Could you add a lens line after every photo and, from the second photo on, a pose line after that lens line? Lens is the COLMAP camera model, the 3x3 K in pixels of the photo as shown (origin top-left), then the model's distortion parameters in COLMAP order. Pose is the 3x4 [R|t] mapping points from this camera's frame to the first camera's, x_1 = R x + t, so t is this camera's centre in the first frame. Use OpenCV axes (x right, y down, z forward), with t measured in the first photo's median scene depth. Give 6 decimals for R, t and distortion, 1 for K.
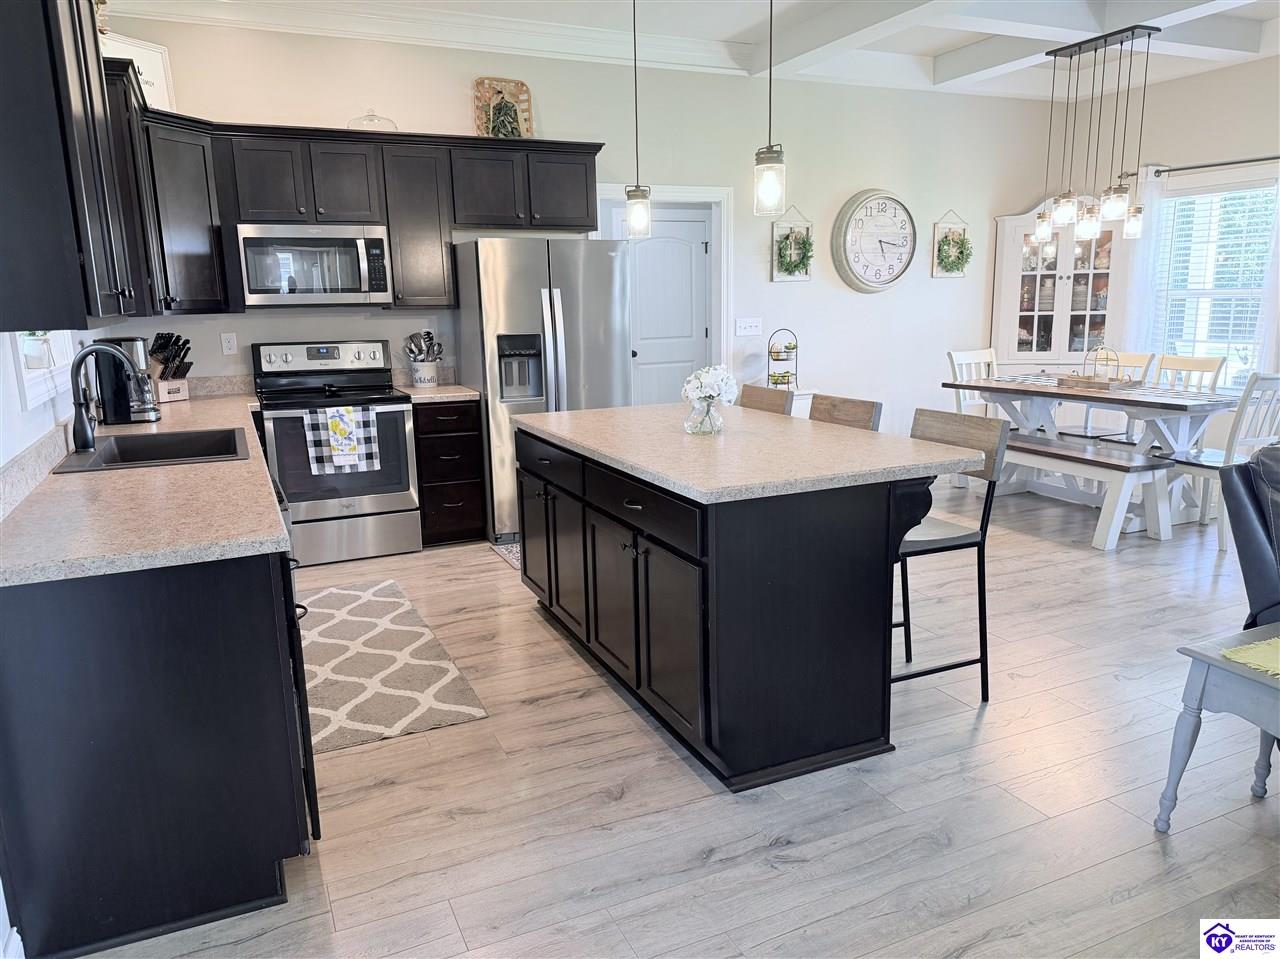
lens RADIAL K [[899.9, 0, 639.1], [0, 899.9, 489.0], [0, 0, 1]] dist [0.045113, -0.072722]
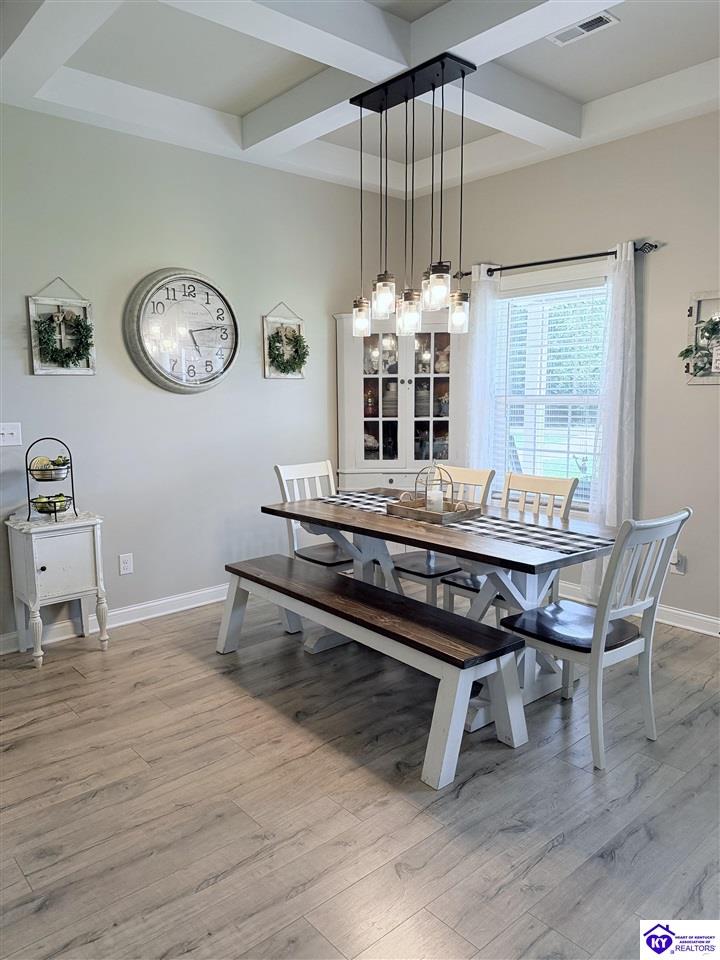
lens RADIAL K [[674.9, 0, 369.9], [0, 674.9, 479.8], [0, 0, 1]] dist [0.045113, -0.072722]
pose [[0.952470, -0.021011, 0.303906, 0.278633], [0.047053, 0.995793, -0.078623, -0.101125], [-0.300976, 0.089186, 0.949452, 0.456862]]
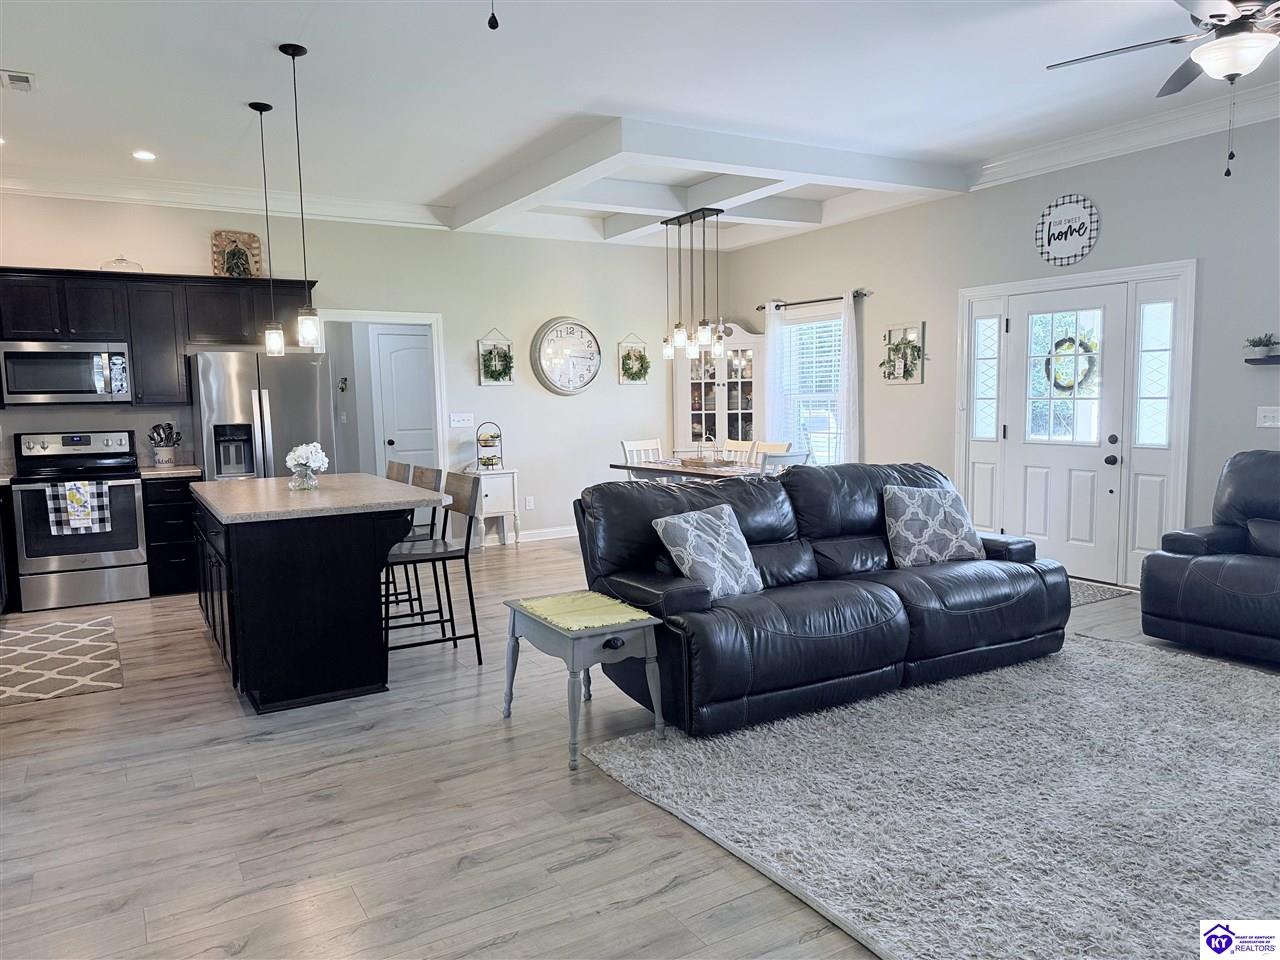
lens RADIAL K [[899.9, 0, 650.6], [0, 899.9, 486.0], [0, 0, 1]] dist [0.045113, -0.072722]
pose [[0.993101, -0.007221, 0.117041, 0.273769], [0.020218, 0.993699, -0.110239, 0.061811], [-0.115508, 0.111845, 0.986990, -0.298139]]
